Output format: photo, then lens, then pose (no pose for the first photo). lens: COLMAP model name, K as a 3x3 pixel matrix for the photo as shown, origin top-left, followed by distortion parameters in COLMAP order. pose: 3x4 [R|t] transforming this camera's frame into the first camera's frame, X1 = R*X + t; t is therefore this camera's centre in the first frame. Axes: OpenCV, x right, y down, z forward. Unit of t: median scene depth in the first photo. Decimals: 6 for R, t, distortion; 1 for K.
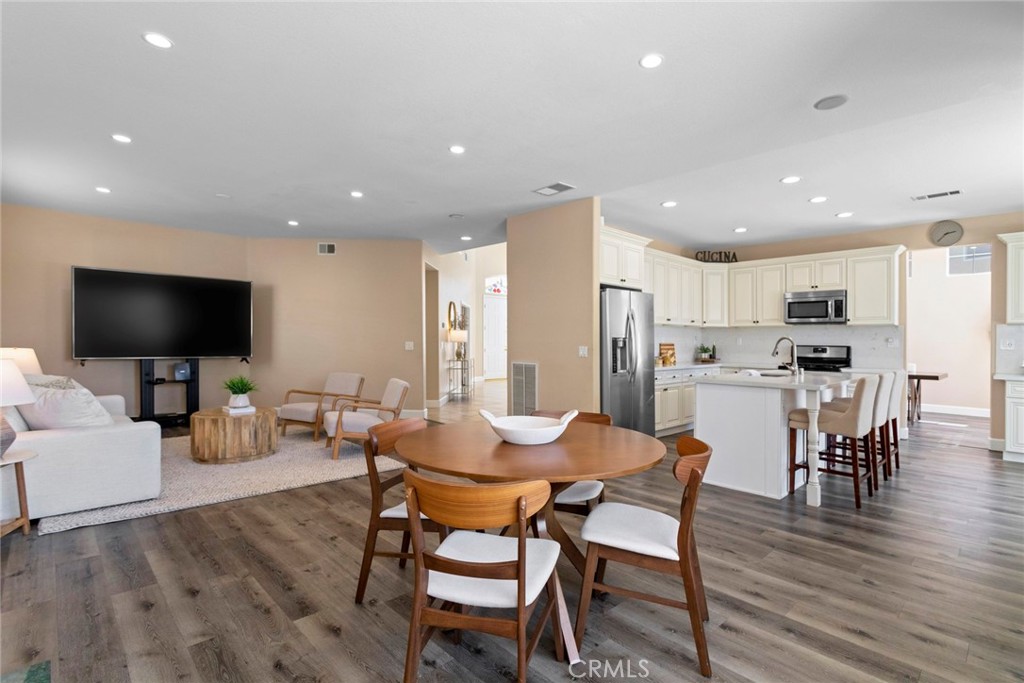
lens RADIAL K [[485.1, 0, 553.0], [0, 485.1, 344.0], [0, 0, 1]] dist [0.000072, 0.001800]
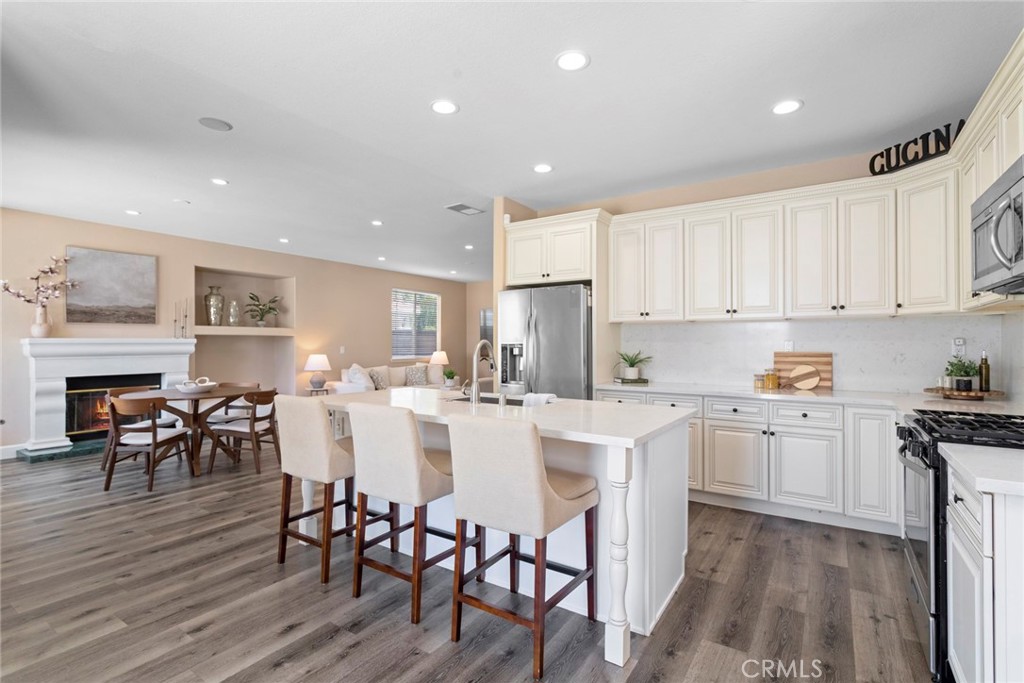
lens RADIAL K [[485.1, 0, 512.1], [0, 485.1, 335.9], [0, 0, 1]] dist [0.000072, 0.001800]
pose [[0.176910, -0.025613, -0.983894, 0.803090], [-0.008348, 0.999586, -0.027522, -0.002016], [0.984192, 0.013082, 0.176623, 0.671613]]
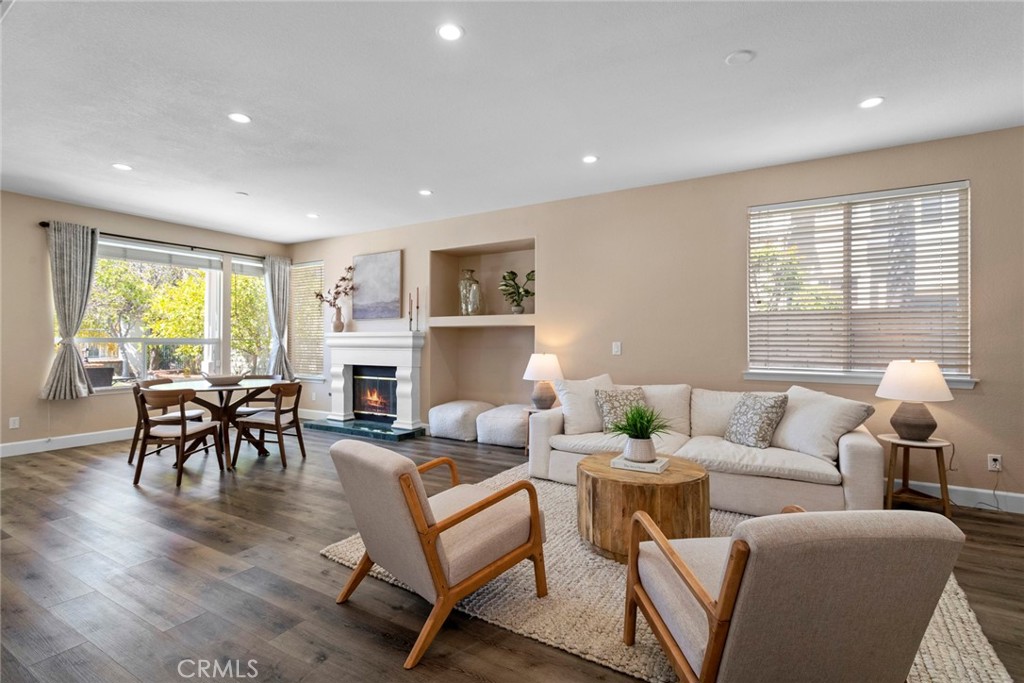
lens RADIAL K [[485.1, 0, 519.2], [0, 485.1, 339.8], [0, 0, 1]] dist [0.000072, 0.001800]
pose [[-0.973483, -0.002235, -0.228748, -0.273457], [-0.007509, 0.999726, 0.022189, -0.024339], [0.228635, 0.023318, -0.973233, 1.140722]]
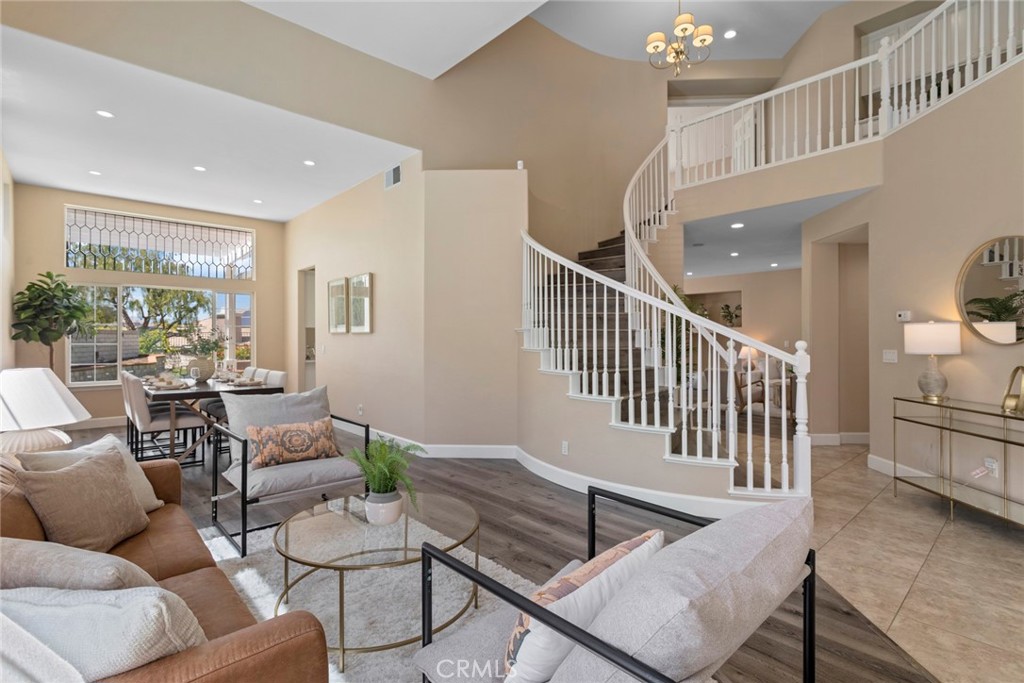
lens RADIAL K [[485.1, 0, 513.2], [0, 485.1, 336.6], [0, 0, 1]] dist [0.000072, 0.001800]
pose [[-0.996882, -0.001903, 0.078887, 0.159155], [-0.001072, 0.999943, 0.010584, -0.034721], [-0.078903, 0.010467, -0.996827, 2.055896]]
